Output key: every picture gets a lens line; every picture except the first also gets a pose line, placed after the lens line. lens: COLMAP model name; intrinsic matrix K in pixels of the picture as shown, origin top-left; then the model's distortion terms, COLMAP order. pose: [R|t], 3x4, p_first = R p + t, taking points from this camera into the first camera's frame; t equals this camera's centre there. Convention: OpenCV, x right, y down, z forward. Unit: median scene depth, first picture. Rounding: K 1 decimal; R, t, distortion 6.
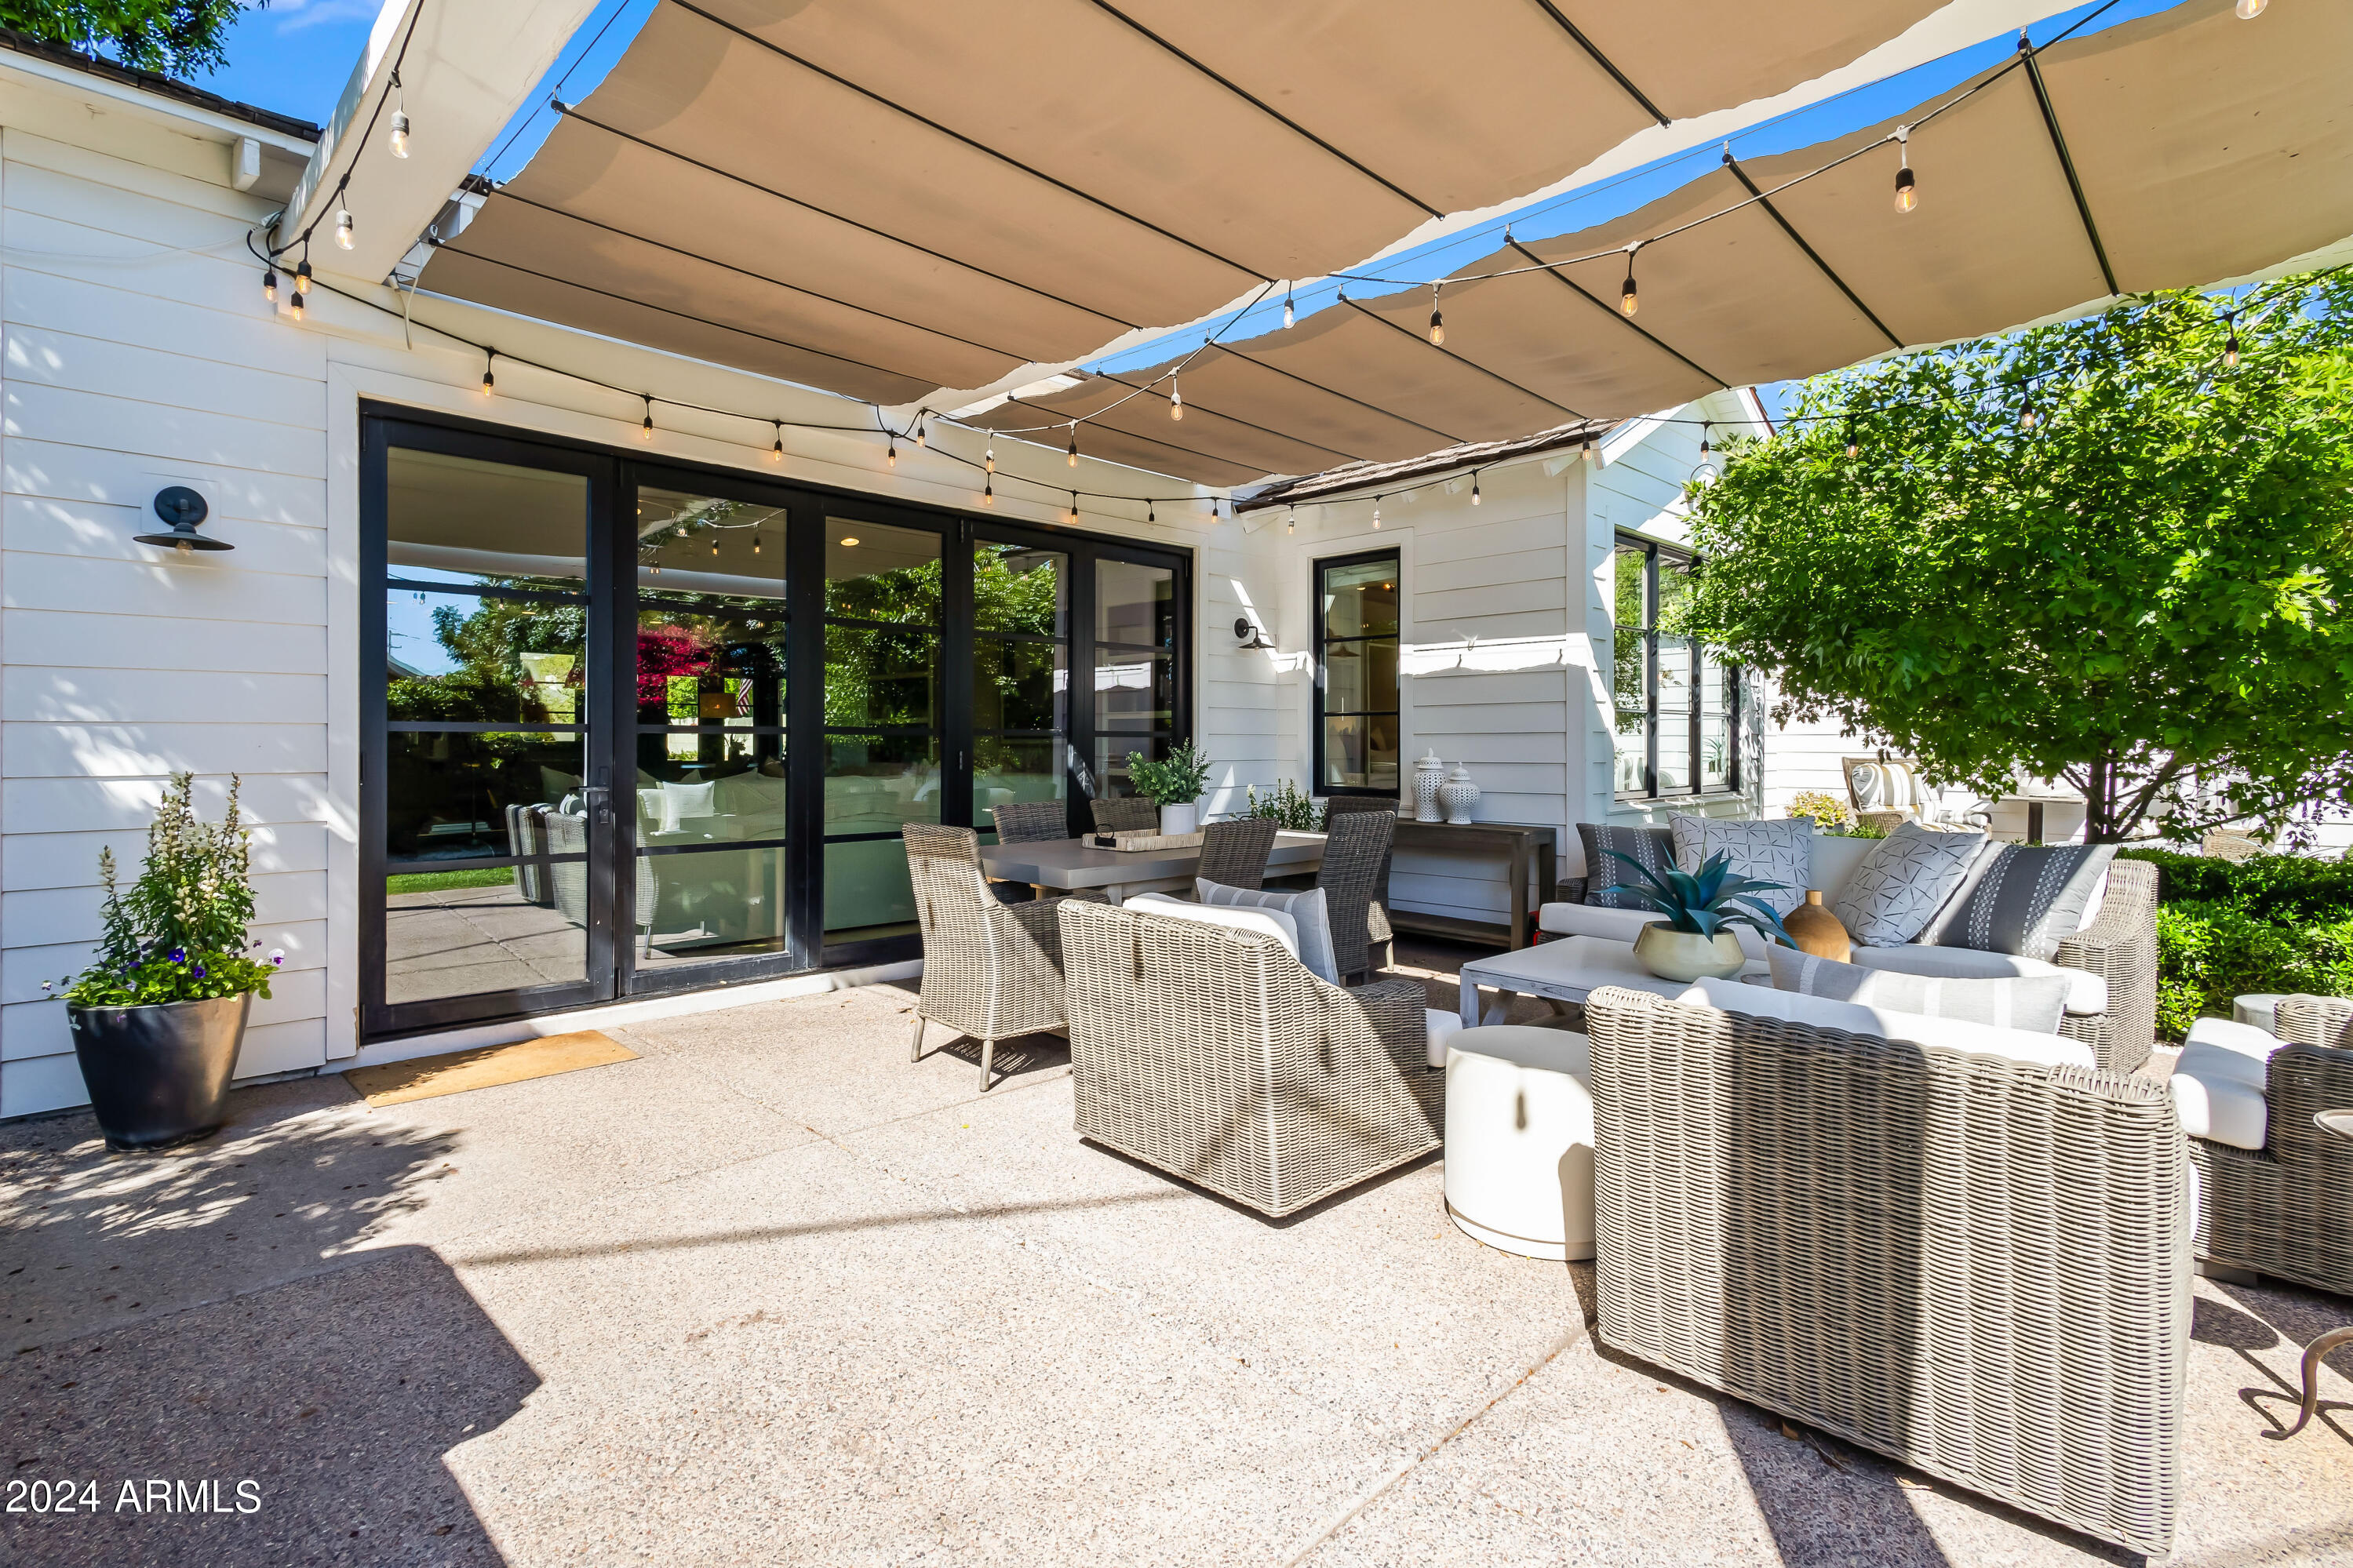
lens RADIAL K [[1089.9, 0, 1164.4], [0, 1089.9, 771.4], [0, 0, 1]] dist [0.003279, -0.000026]
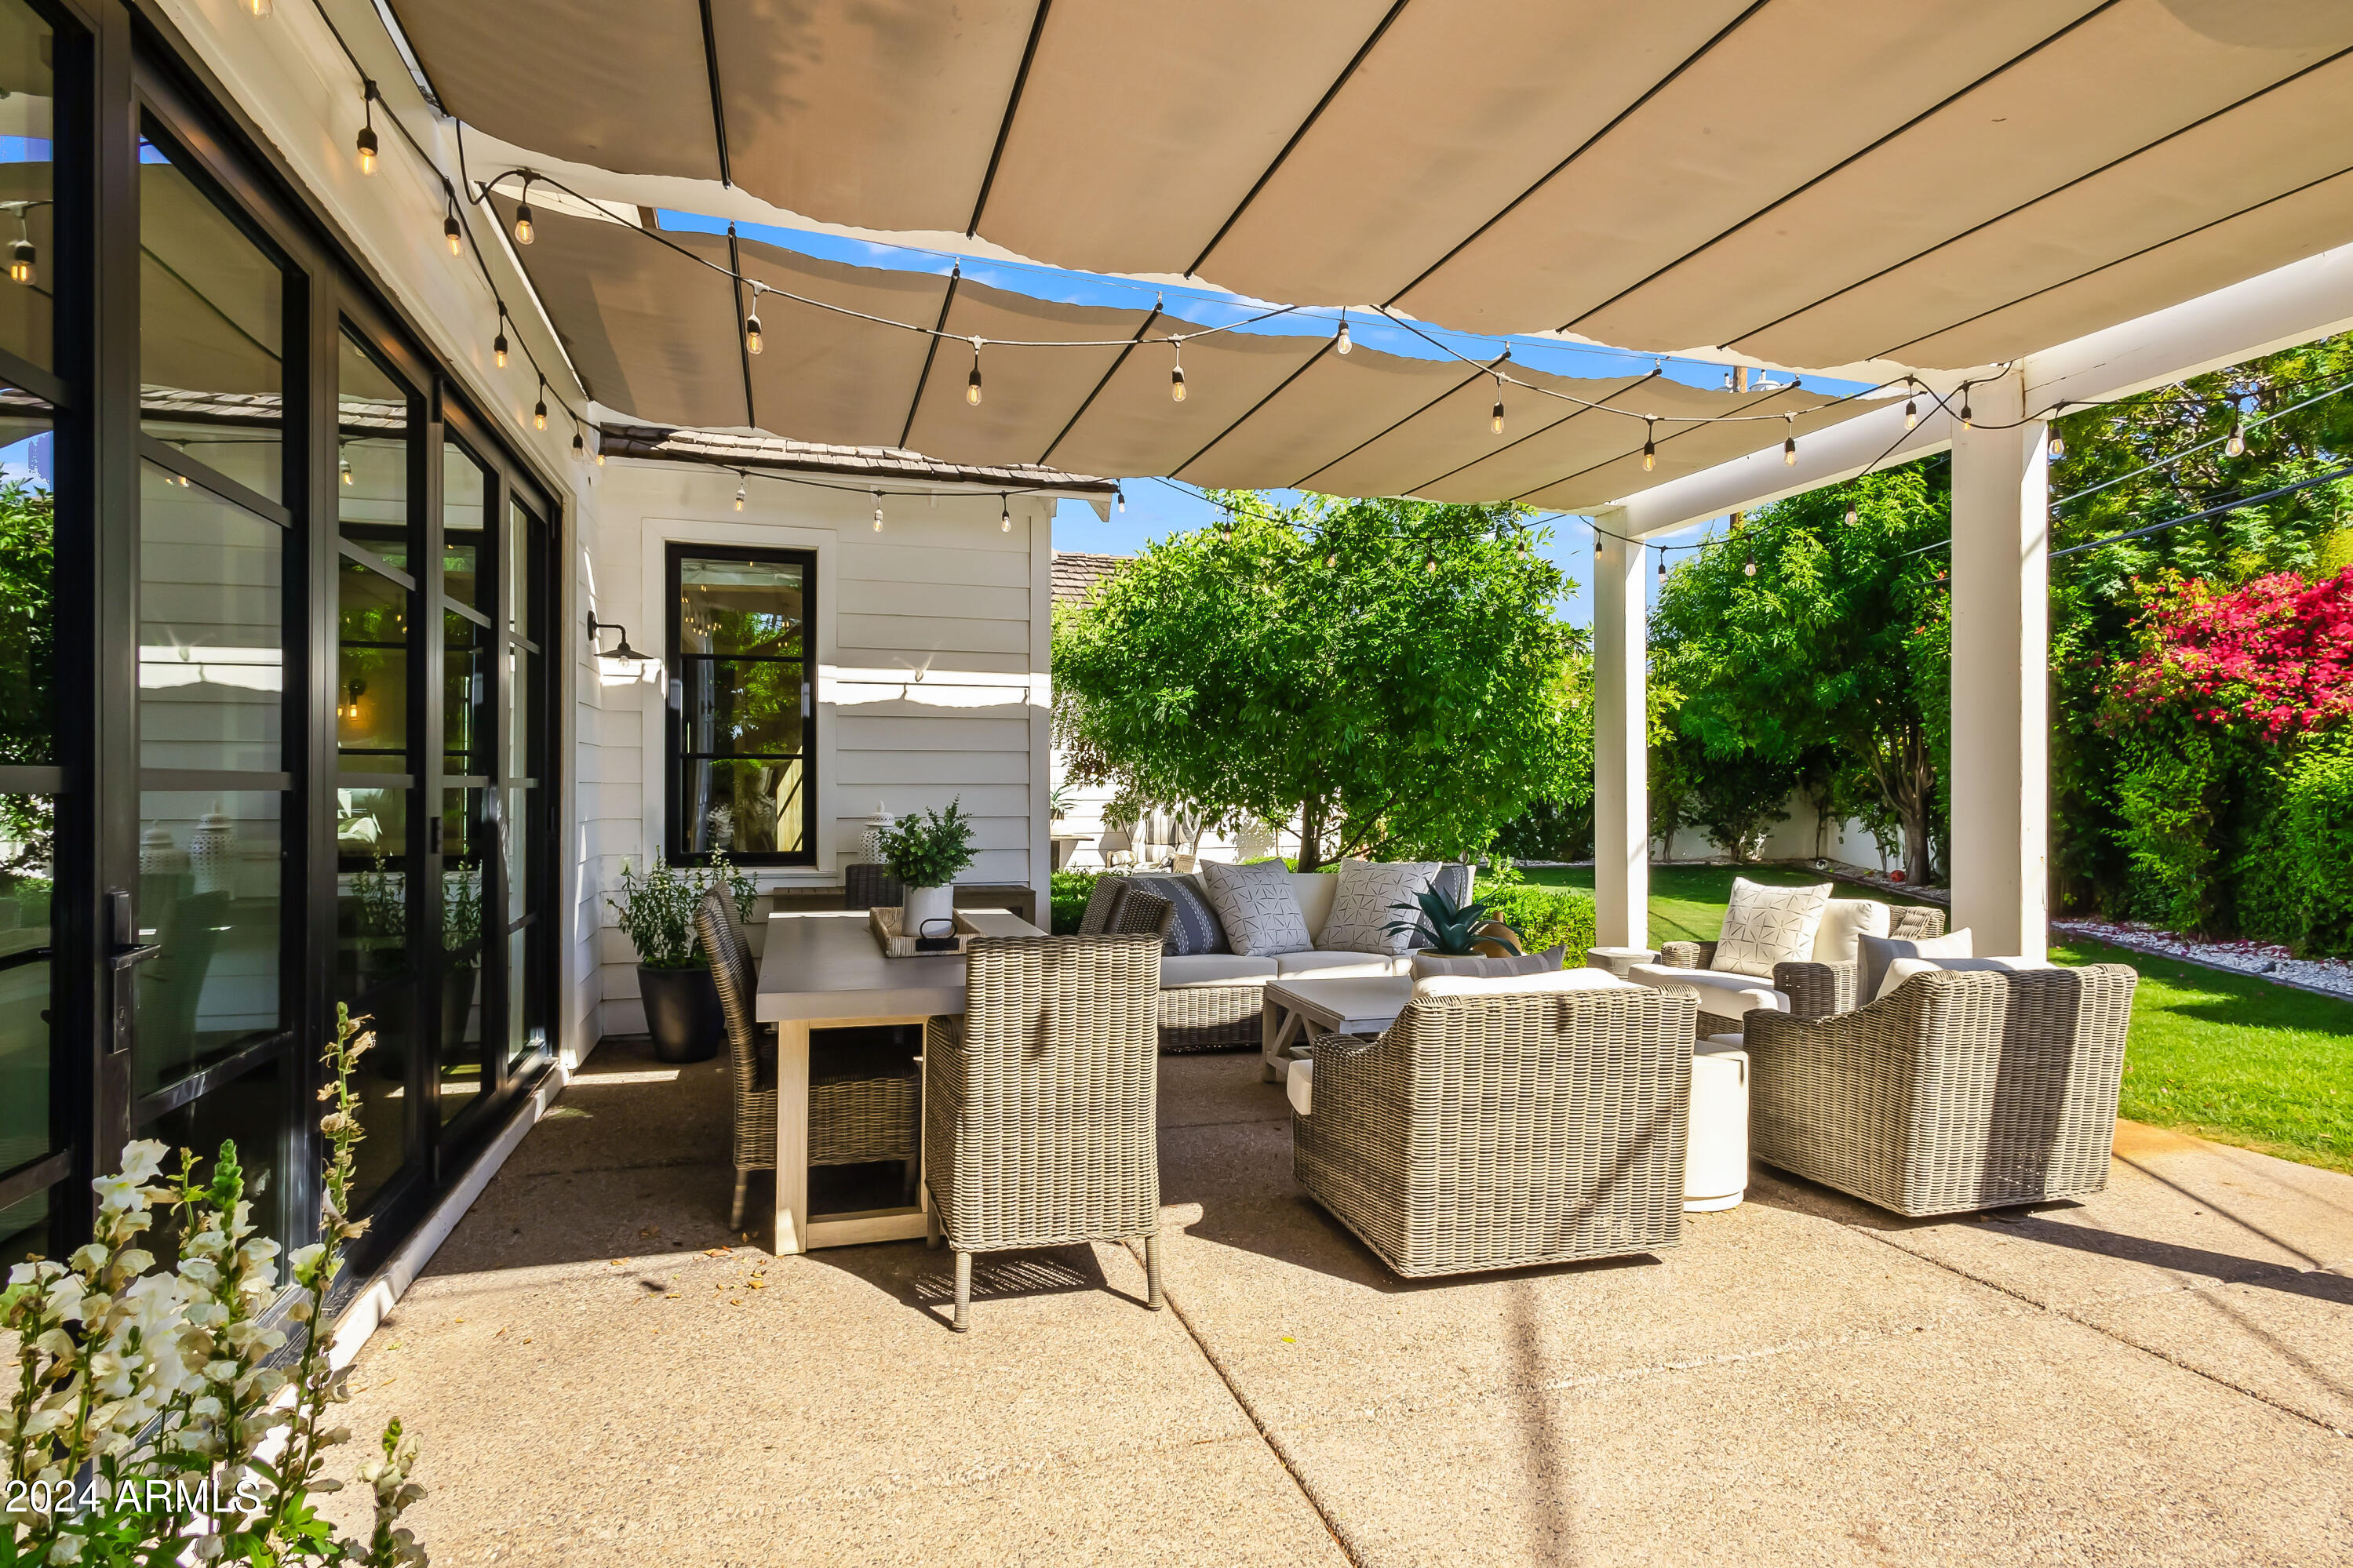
lens RADIAL K [[1241.4, 0, 1176.5], [0, 1241.4, 784.0], [0, 0, 1]] dist [0.002412, 0.000327]
pose [[0.456696, 0.011925, 0.889543, -0.812129], [0.014853, 0.999669, -0.021027, -0.016577], [-0.889499, 0.022815, 0.456368, 0.592762]]
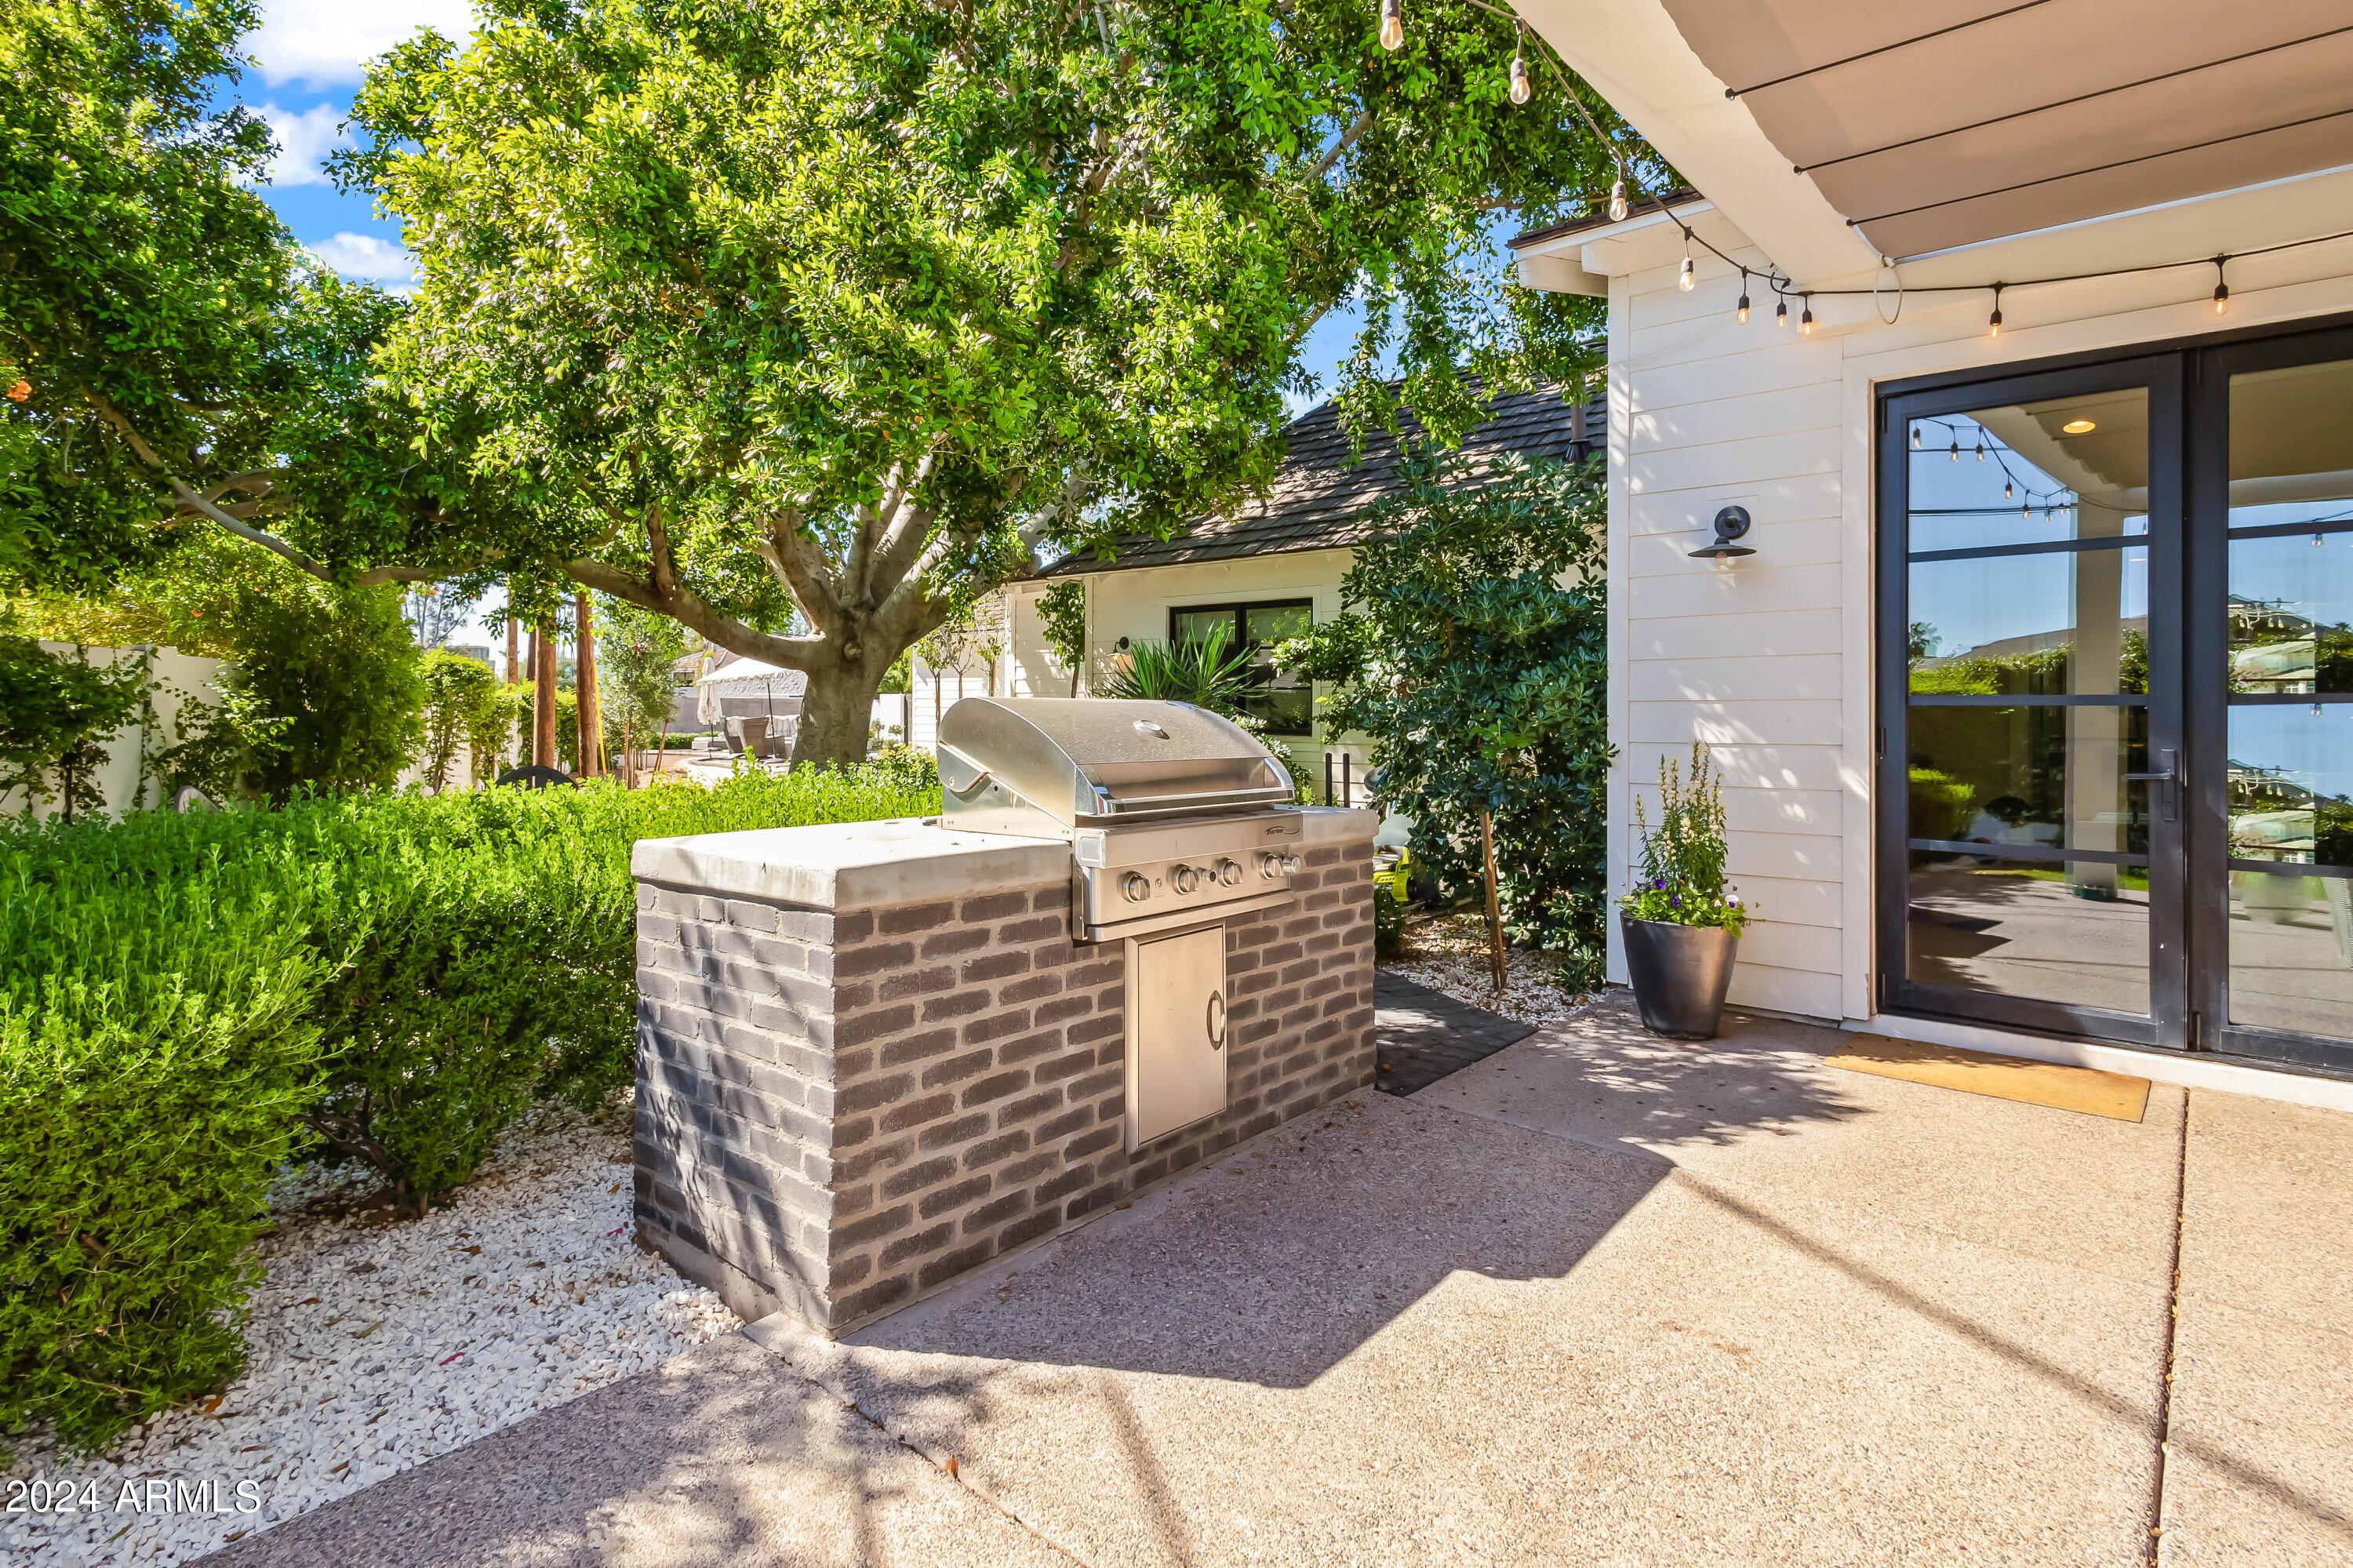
lens RADIAL K [[1182.5, 0, 1175.4], [0, 1182.5, 720.0], [0, 0, 1]] dist [0.002086, -0.000063]
pose [[0.082446, 0.002692, -0.996592, 0.326101], [-0.029934, 0.999552, 0.000224, -0.003499], [0.996146, 0.029814, 0.082490, 0.257677]]
